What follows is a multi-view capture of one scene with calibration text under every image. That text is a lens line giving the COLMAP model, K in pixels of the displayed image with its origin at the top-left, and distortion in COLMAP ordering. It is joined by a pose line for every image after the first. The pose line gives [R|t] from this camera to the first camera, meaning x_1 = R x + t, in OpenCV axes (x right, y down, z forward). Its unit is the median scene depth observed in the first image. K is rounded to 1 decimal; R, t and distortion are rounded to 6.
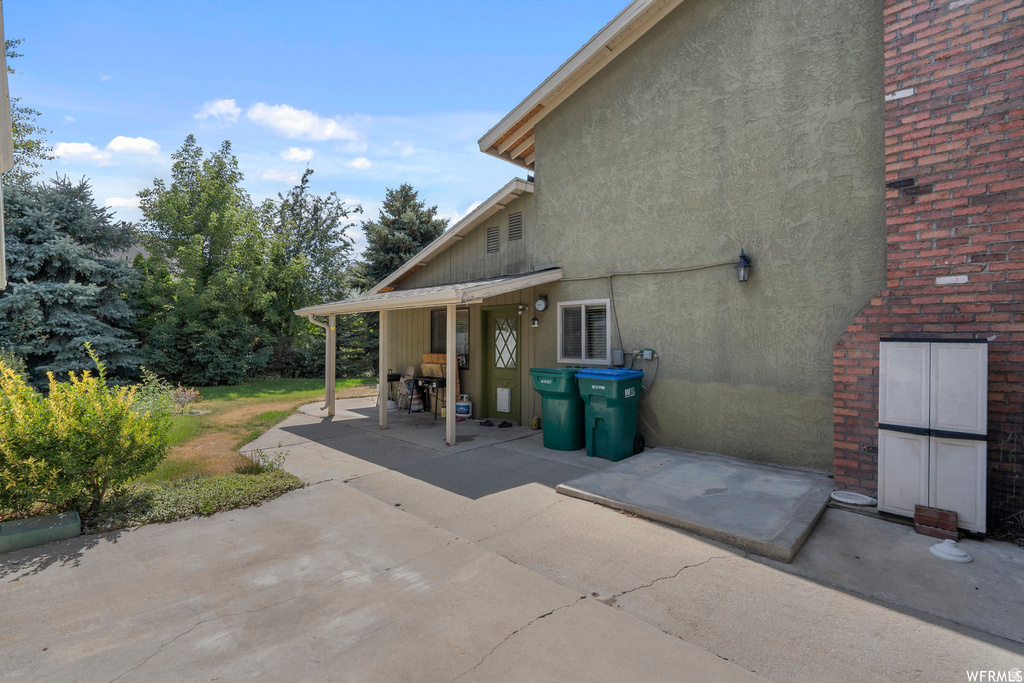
lens RADIAL K [[466.0, 0, 504.9], [0, 466.0, 337.5], [0, 0, 1]] dist [-0.002567, 0.000953]
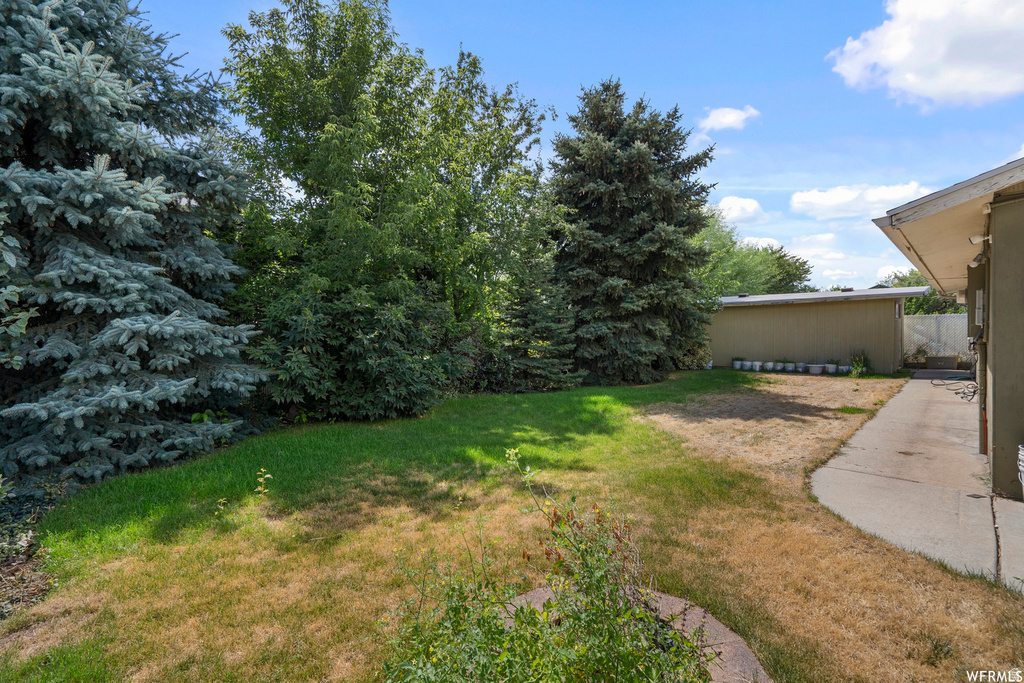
lens RADIAL K [[466.0, 0, 510.8], [0, 466.0, 338.9], [0, 0, 1]] dist [-0.002567, 0.000953]
pose [[0.999796, -0.009036, -0.018082, -0.596753], [0.009457, 0.999684, 0.023291, 0.009959], [0.017865, -0.023458, 0.999565, 0.629852]]
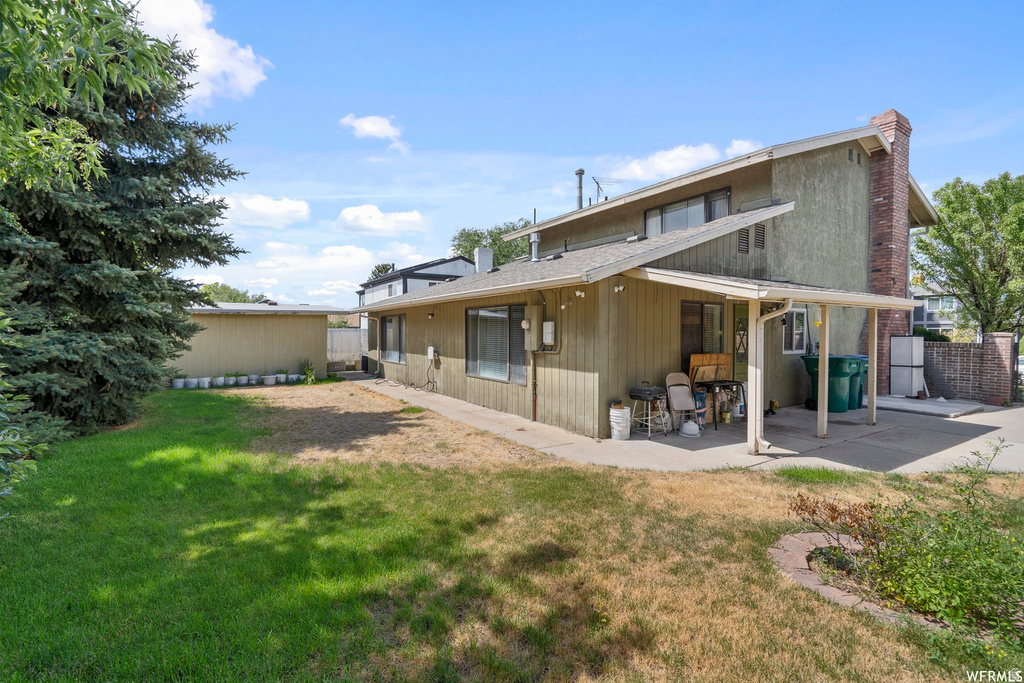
lens RADIAL K [[466.0, 0, 502.2], [0, 466.0, 342.2], [0, 0, 1]] dist [-0.002567, 0.000953]
pose [[0.235918, -0.018216, 0.971602, -0.867925], [-0.002991, 0.999806, 0.019471, -0.001548], [-0.971768, -0.007499, 0.235818, 0.951568]]
